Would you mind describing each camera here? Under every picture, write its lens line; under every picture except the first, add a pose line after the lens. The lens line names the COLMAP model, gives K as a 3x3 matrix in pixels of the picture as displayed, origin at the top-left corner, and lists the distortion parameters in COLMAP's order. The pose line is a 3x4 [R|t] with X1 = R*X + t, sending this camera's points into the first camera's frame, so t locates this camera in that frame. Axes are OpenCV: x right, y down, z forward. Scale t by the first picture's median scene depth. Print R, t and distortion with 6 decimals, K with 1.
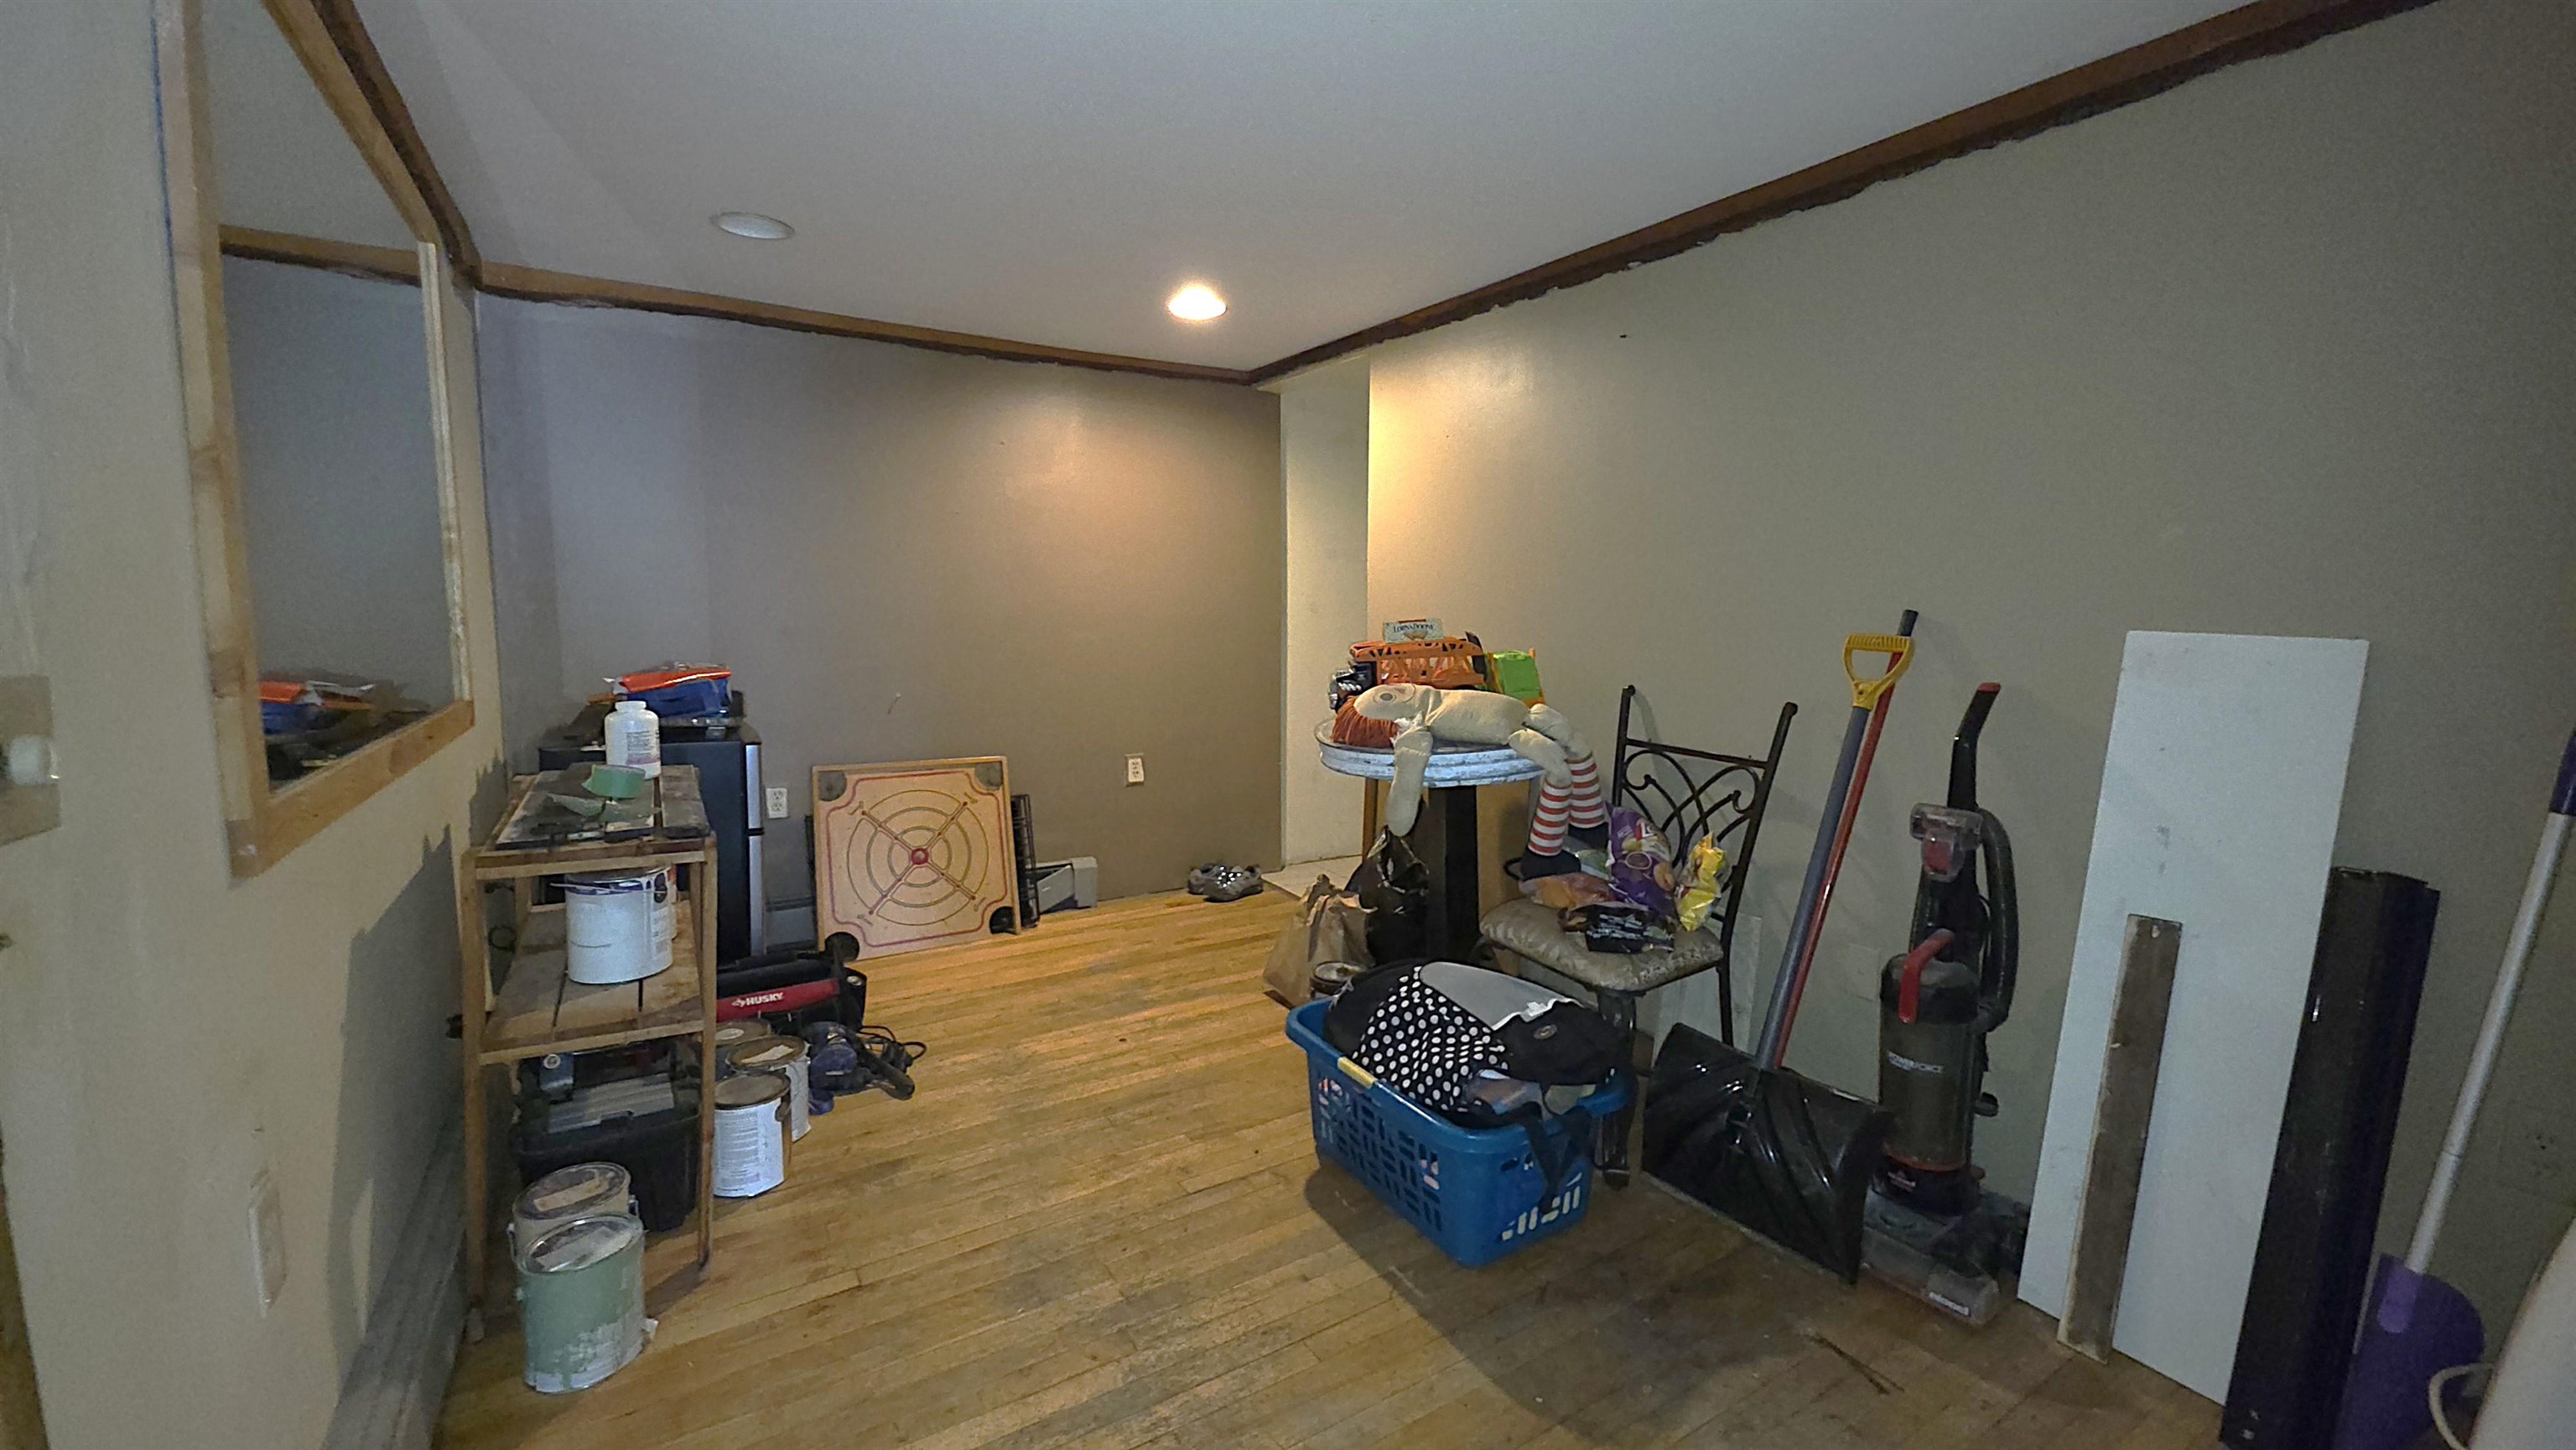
lens RADIAL K [[965.4, 0, 1284.9], [0, 965.4, 735.8], [0, 0, 1]] dist [-0.002815, -0.000158]
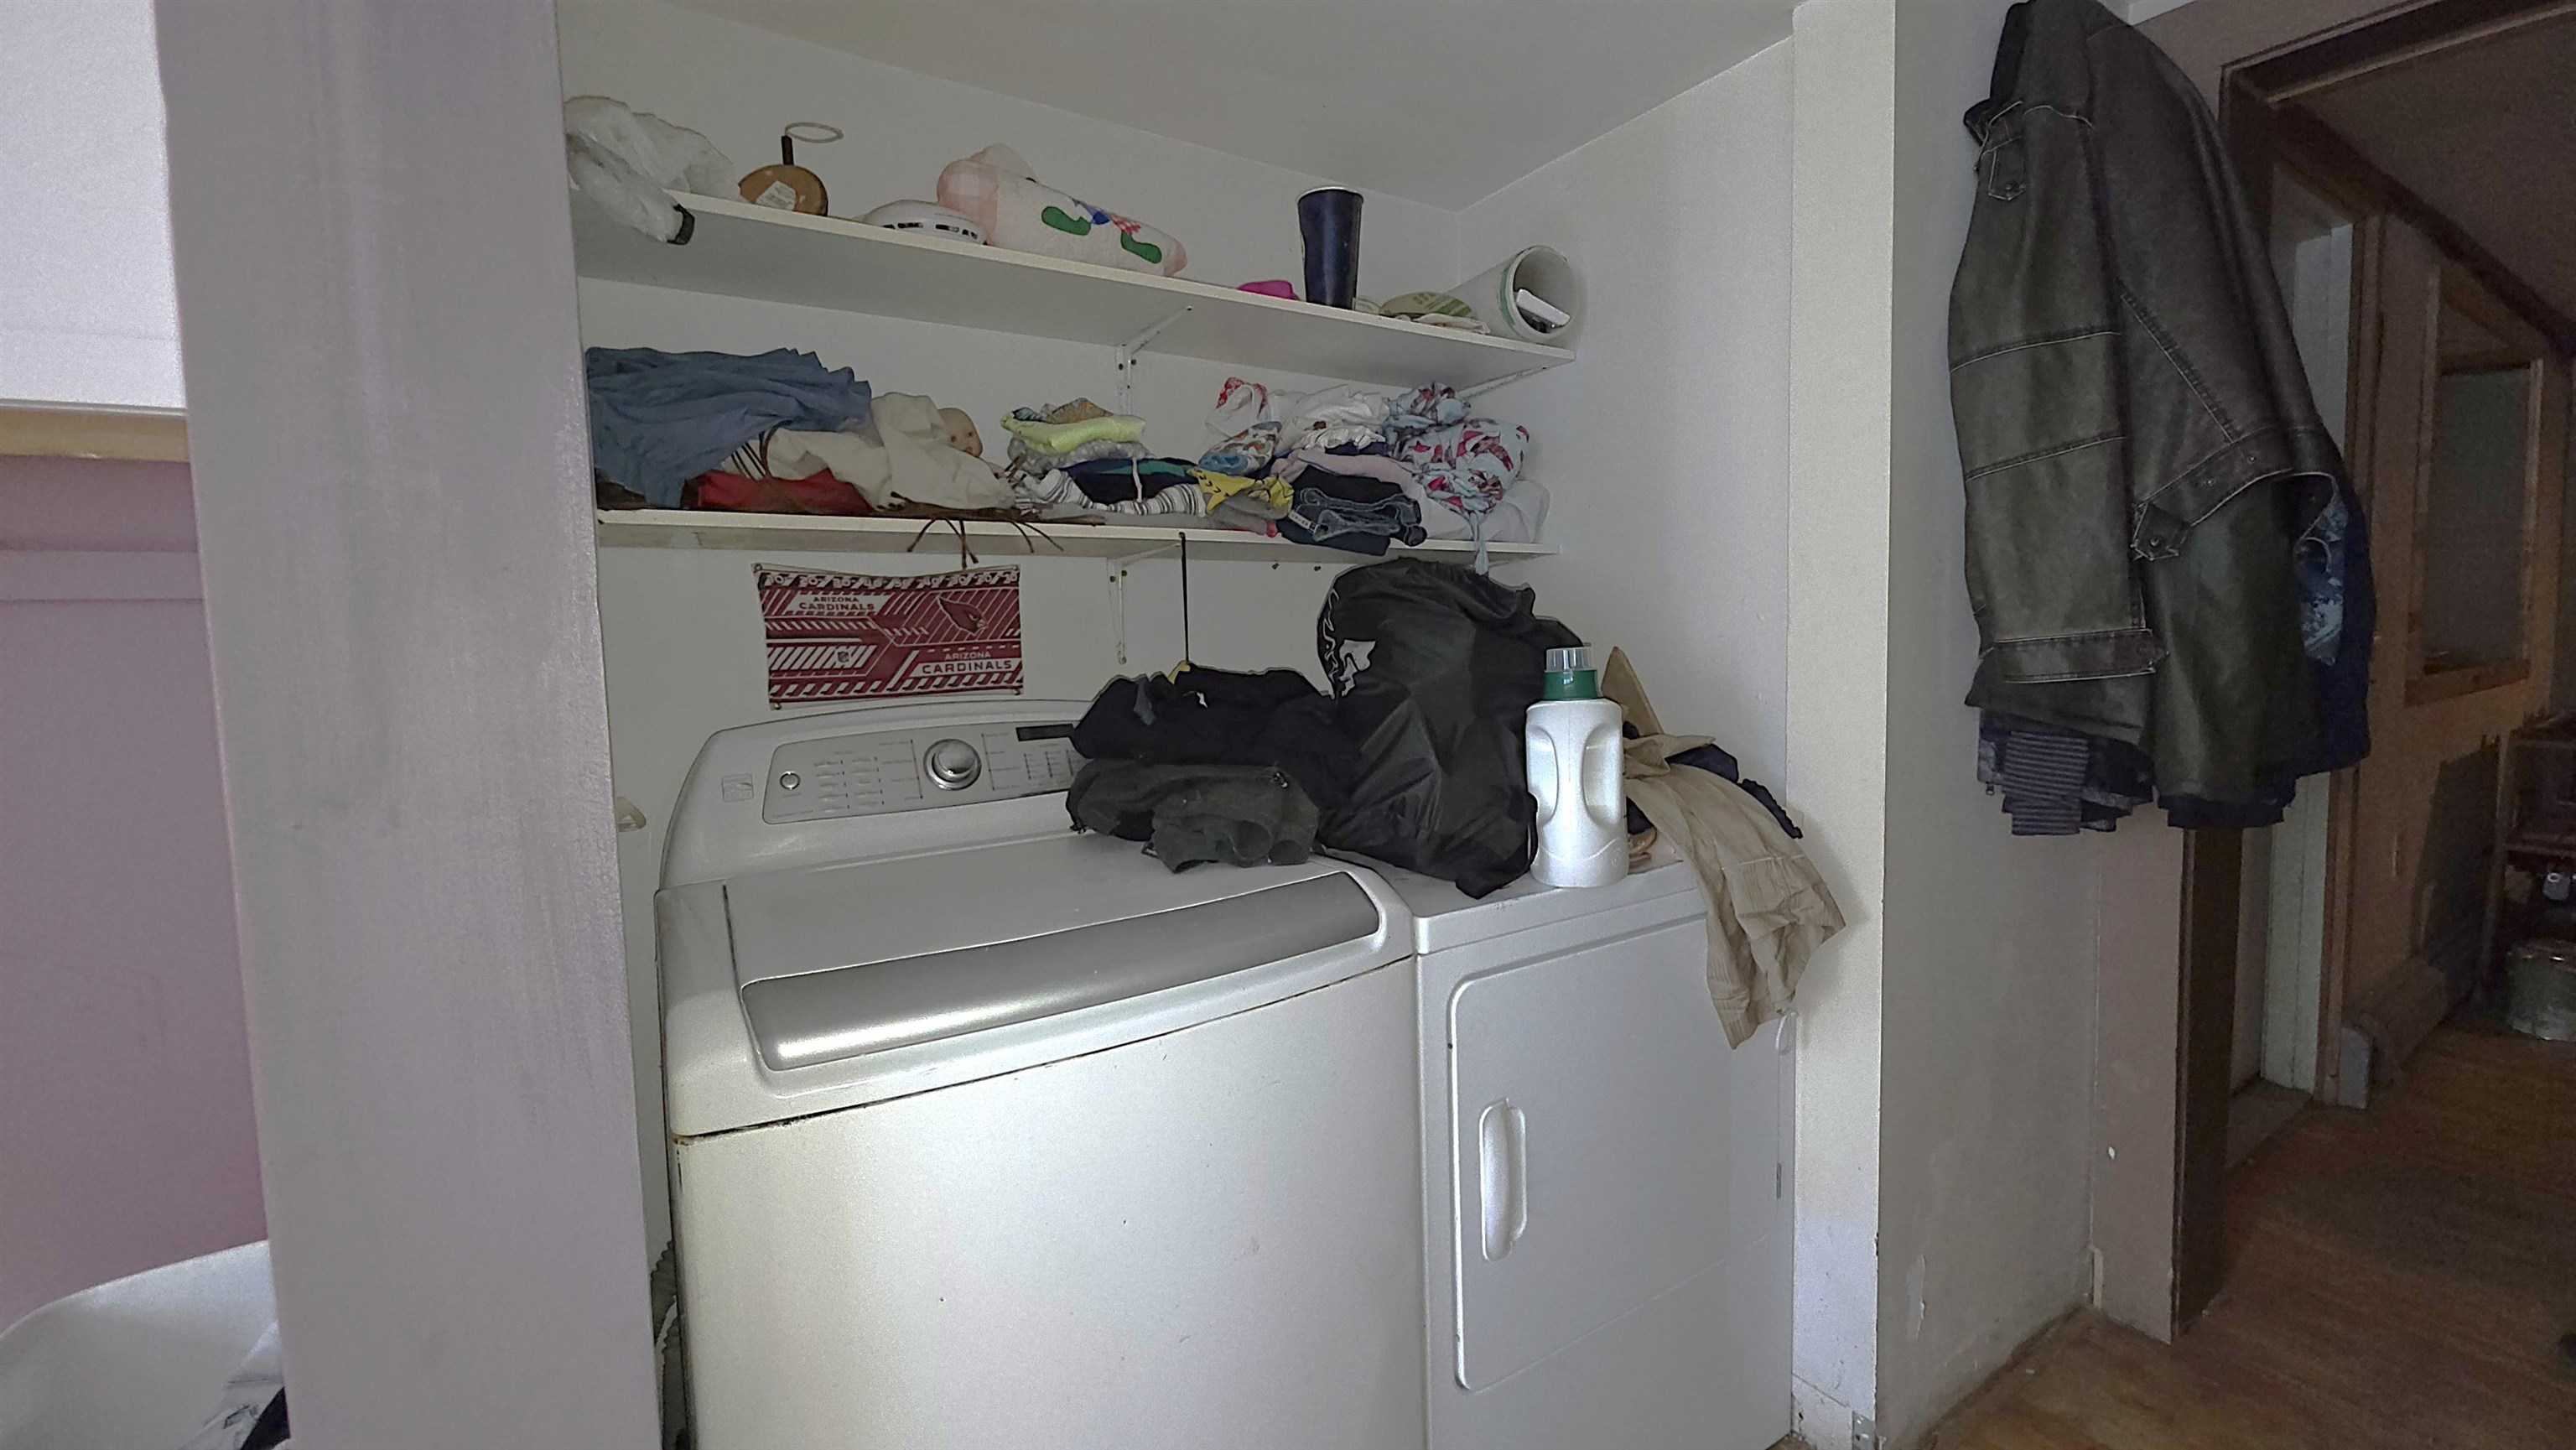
lens RADIAL K [[1025.6, 0, 1286.2], [0, 1025.6, 726.6], [0, 0, 1]] dist [-0.001806, -0.001033]
pose [[-0.013155, 0.046055, -0.998852, 0.874129], [-0.095884, 0.994277, 0.047107, 0.198456], [0.995306, 0.096394, -0.008664, -1.020331]]
